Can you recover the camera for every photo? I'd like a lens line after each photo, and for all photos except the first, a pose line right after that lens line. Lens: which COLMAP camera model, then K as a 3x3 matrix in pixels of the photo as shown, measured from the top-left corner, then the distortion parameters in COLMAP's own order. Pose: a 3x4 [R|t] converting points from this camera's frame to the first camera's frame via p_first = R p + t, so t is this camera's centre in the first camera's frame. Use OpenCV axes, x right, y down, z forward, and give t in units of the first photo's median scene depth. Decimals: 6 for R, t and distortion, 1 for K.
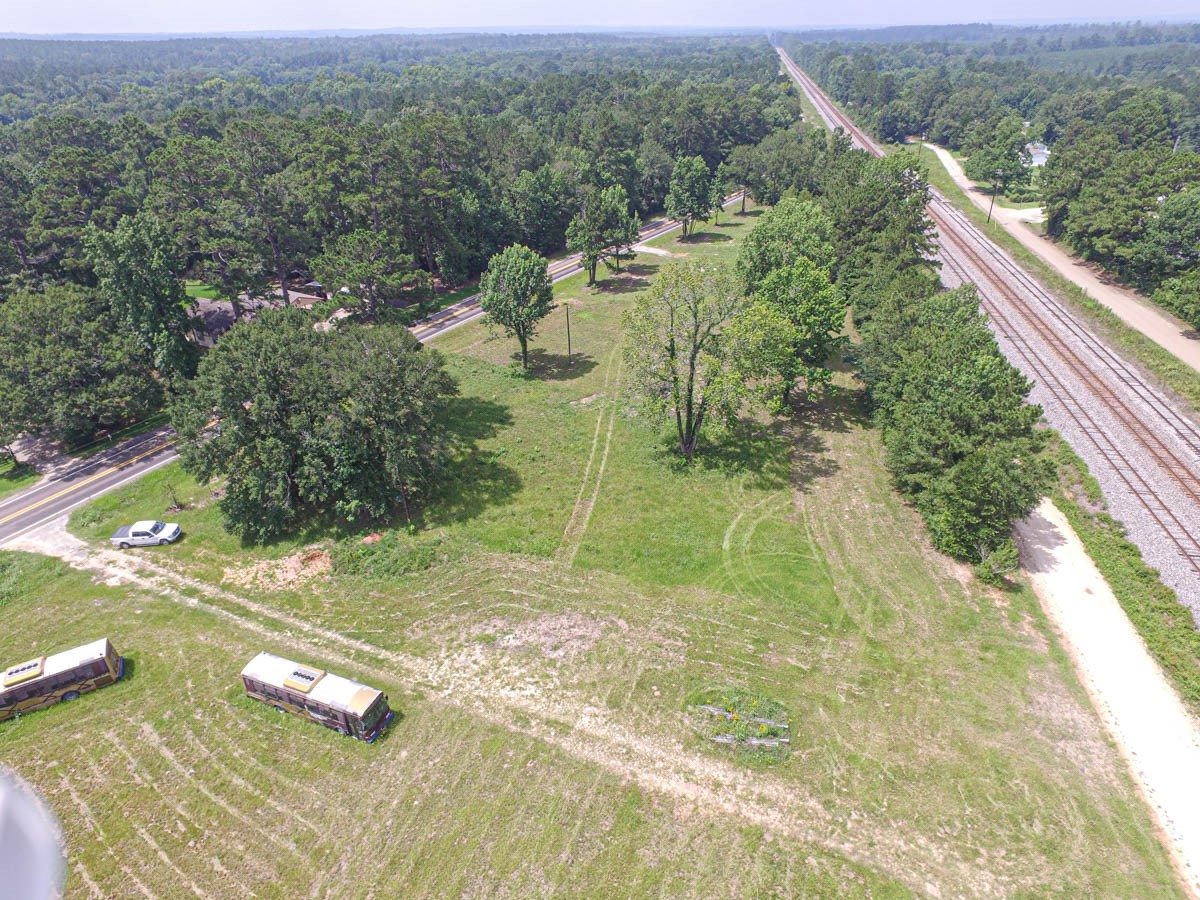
lens RADIAL K [[738.5, 0, 606.9], [0, 738.5, 445.6], [0, 0, 1]] dist [-0.002828, 0.003399]
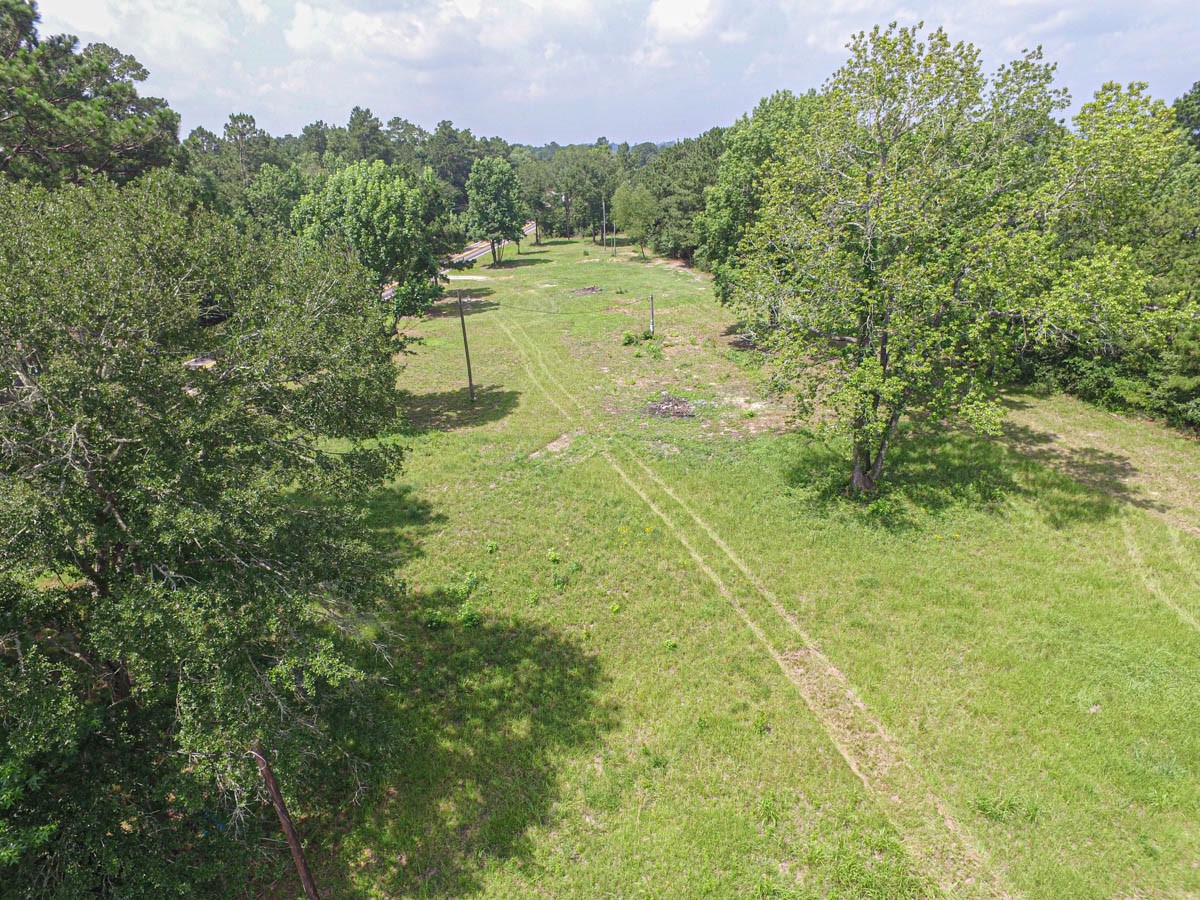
lens RADIAL K [[705.6, 0, 600.0], [0, 705.6, 450.0], [0, 0, 1]] dist [-0.027619, 0.000301]
pose [[0.912312, -0.174866, 0.370282, -0.224510], [0.219065, 0.972381, -0.080530, -0.017117], [-0.345973, 0.154585, 0.925422, 0.677698]]
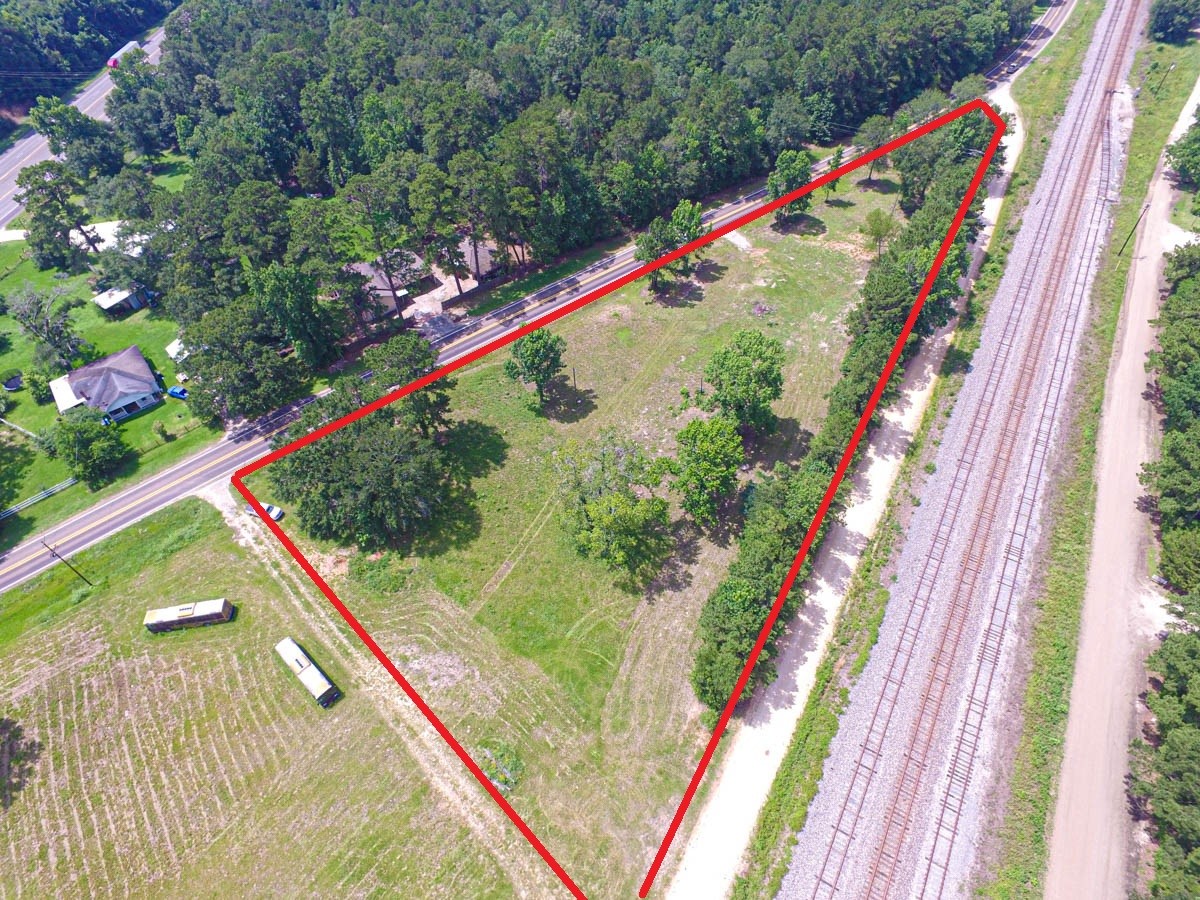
lens RADIAL K [[710.4, 0, 600.0], [0, 710.4, 450.0], [0, 0, 1]] dist [0.000780, -0.000180]
pose [[0.938334, 0.254364, -0.234155, 0.413429], [-0.162816, 0.922585, 0.349753, -0.655910], [0.304993, -0.290061, 0.907108, -0.186877]]
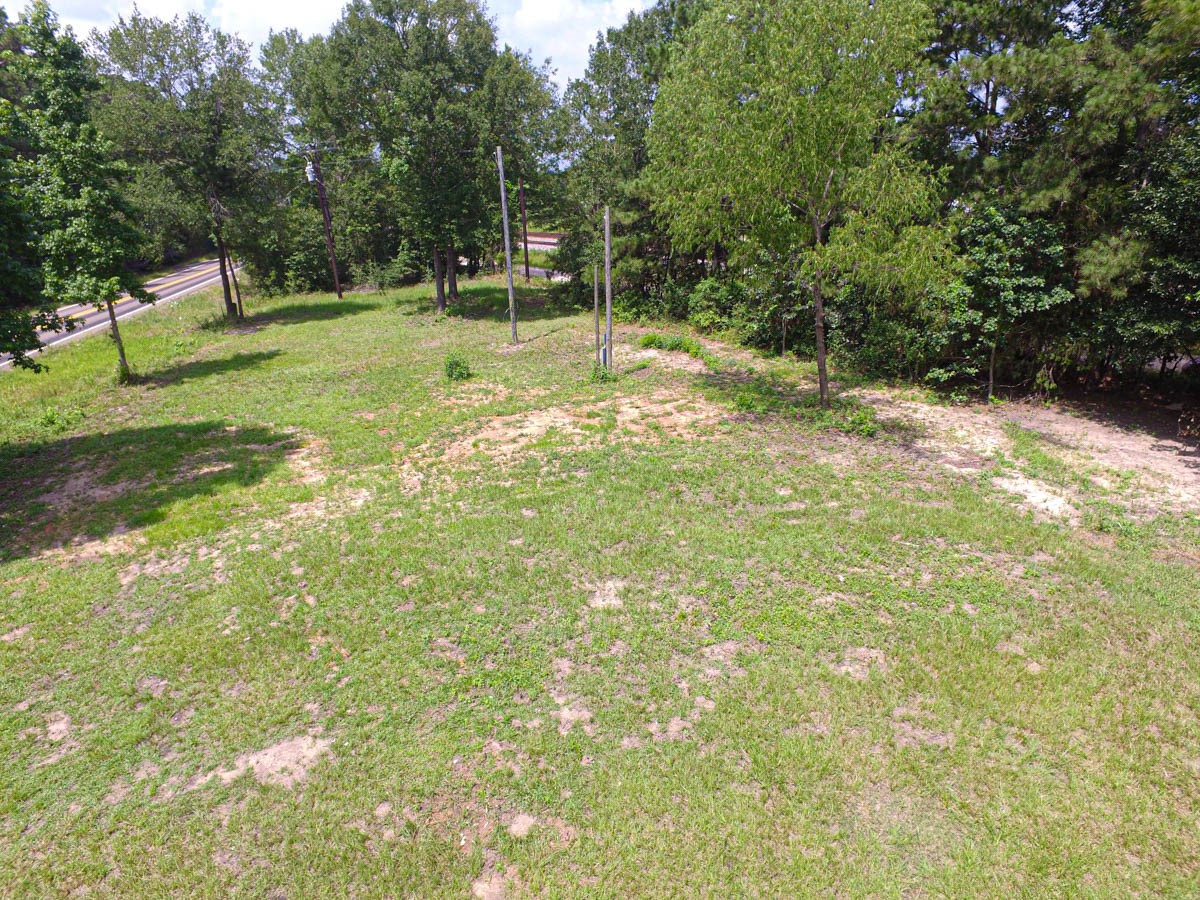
lens RADIAL K [[704.3, 0, 600.0], [0, 704.3, 450.0], [0, 0, 1]] dist [-0.008383, 0.010504]
pose [[0.723841, -0.249585, 0.643243, 0.276774], [0.354882, 0.934184, -0.036875, -0.558312], [-0.591703, 0.254967, 0.764774, 1.905556]]
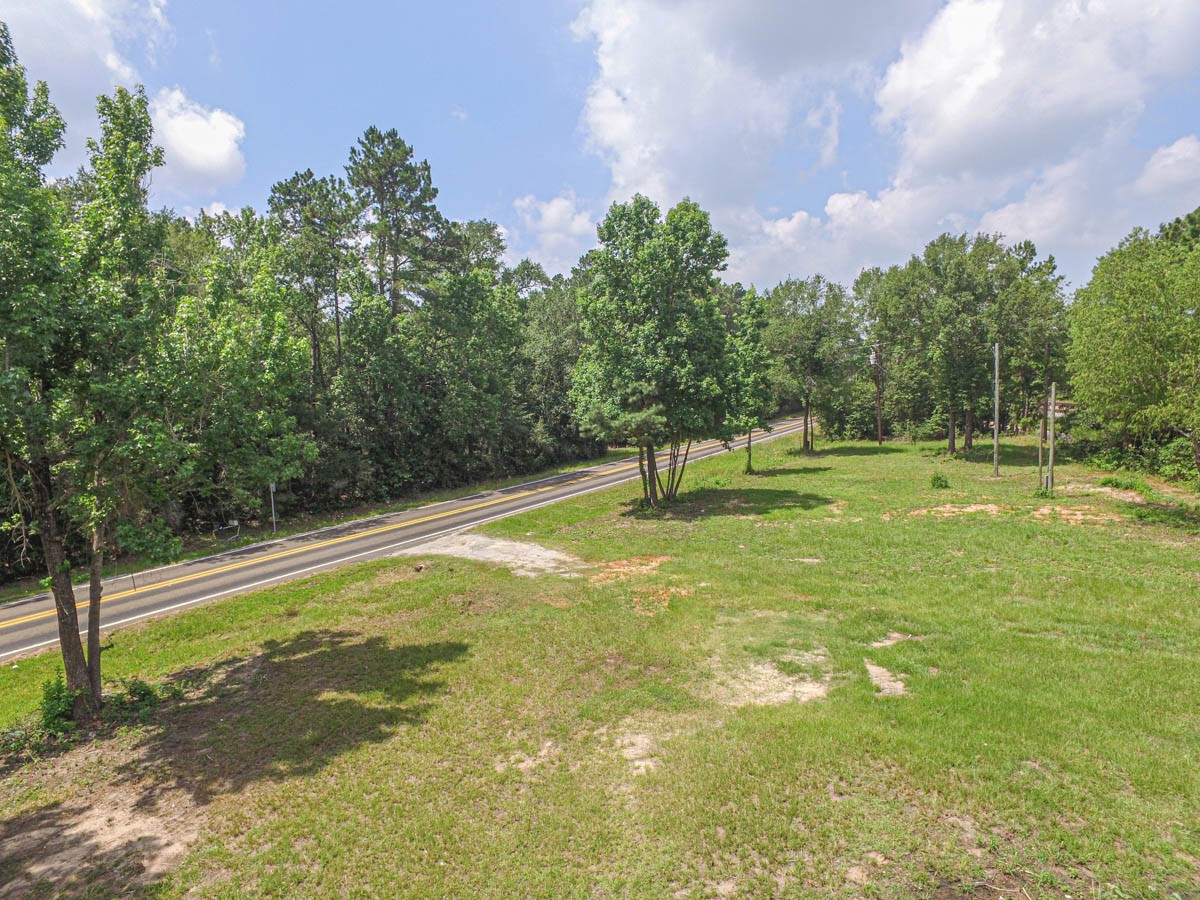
lens RADIAL K [[704.3, 0, 600.0], [0, 704.3, 450.0], [0, 0, 1]] dist [-0.008383, 0.010504]
pose [[0.999596, -0.027532, 0.007092, 0.189505], [0.028055, 0.914838, -0.402846, -0.435860], [0.004603, 0.402882, 0.915240, 1.680597]]
